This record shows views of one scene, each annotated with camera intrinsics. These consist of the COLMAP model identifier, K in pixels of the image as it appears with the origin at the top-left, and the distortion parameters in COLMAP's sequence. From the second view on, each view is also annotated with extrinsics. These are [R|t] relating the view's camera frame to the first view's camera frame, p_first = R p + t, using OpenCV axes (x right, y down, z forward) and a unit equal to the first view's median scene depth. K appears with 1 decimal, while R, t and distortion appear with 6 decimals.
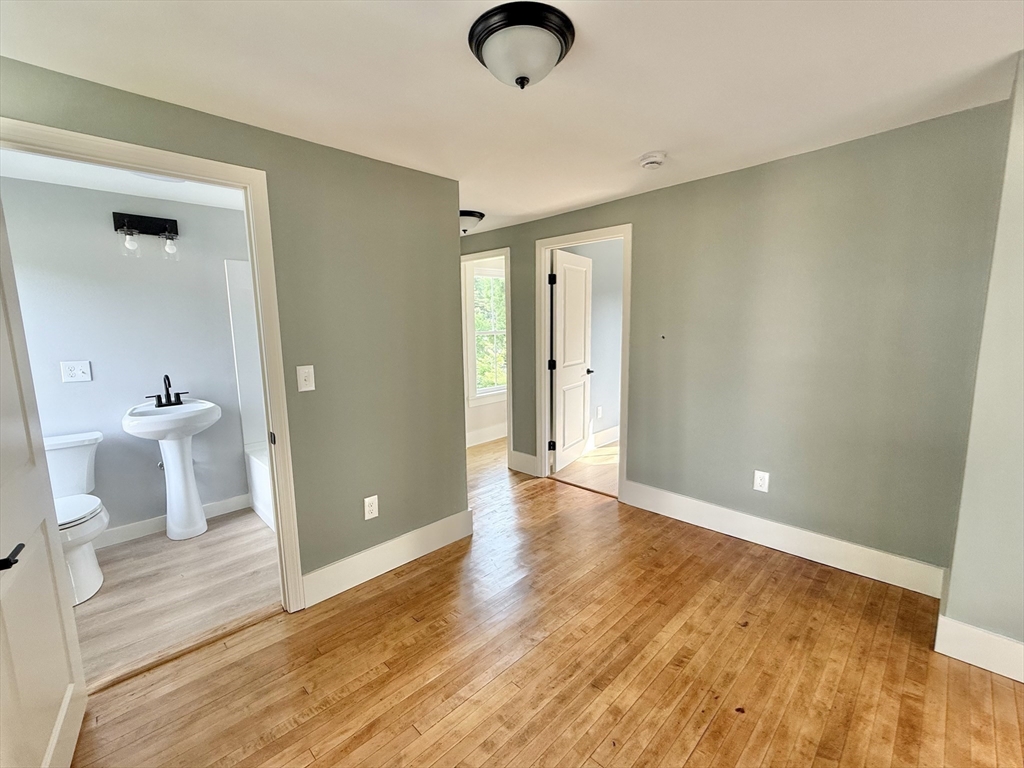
lens RADIAL K [[442.5, 0, 503.9], [0, 442.5, 384.4], [0, 0, 1]] dist [0.011850, -0.000371]
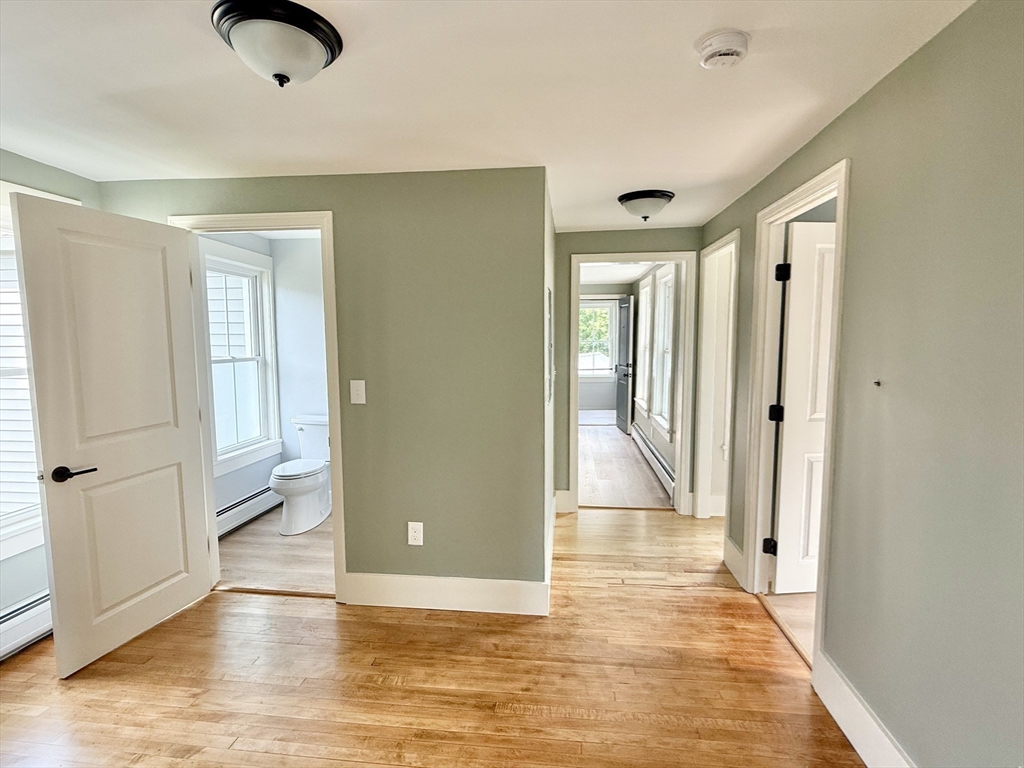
lens RADIAL K [[519.9, 0, 514.2], [0, 519.9, 384.1], [0, 0, 1]] dist [0.002079, 0.002558]
pose [[0.630250, 0.085433, -0.771677, 0.770916], [-0.115705, 0.993163, 0.015454, -0.096597], [0.767722, 0.079548, 0.635826, 0.487590]]
